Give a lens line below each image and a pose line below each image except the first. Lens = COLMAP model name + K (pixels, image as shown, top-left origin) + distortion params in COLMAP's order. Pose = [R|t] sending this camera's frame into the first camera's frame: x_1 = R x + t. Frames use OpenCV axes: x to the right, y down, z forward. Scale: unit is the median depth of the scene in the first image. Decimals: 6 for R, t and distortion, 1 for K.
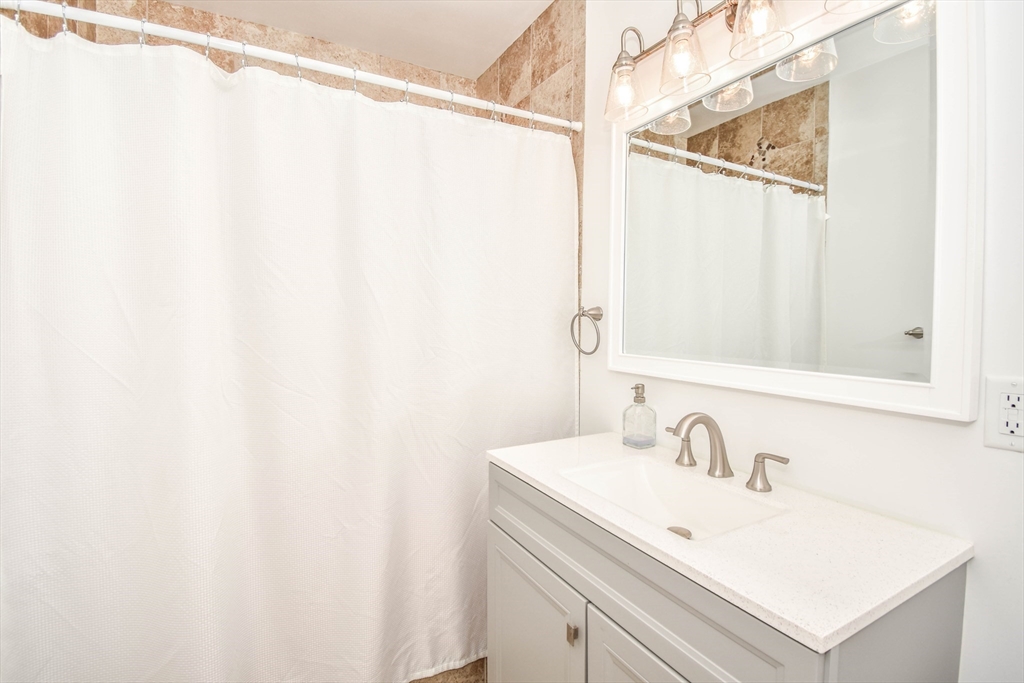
lens RADIAL K [[474.1, 0, 516.6], [0, 474.1, 336.3], [0, 0, 1]] dist [0.018097, -0.023845]
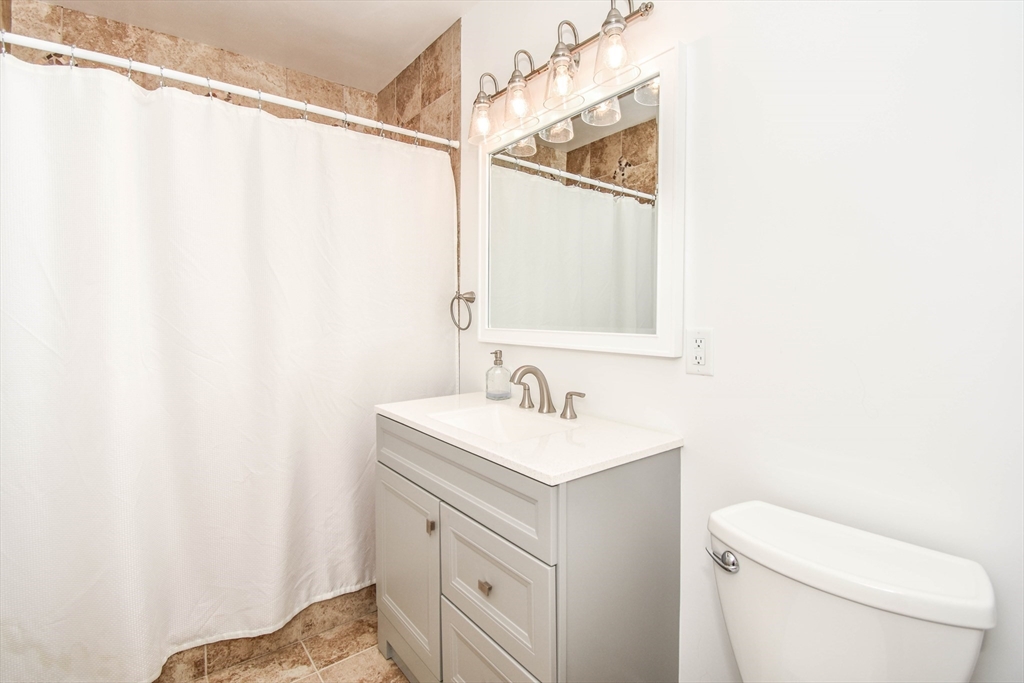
lens RADIAL K [[473.6, 0, 511.0], [0, 473.6, 330.2], [0, 0, 1]] dist [0.018683, -0.023509]
pose [[0.989707, -0.005671, 0.142993, 0.092026], [0.006747, 0.999952, -0.007046, 0.046154], [-0.142946, 0.007938, 0.989699, -0.225227]]
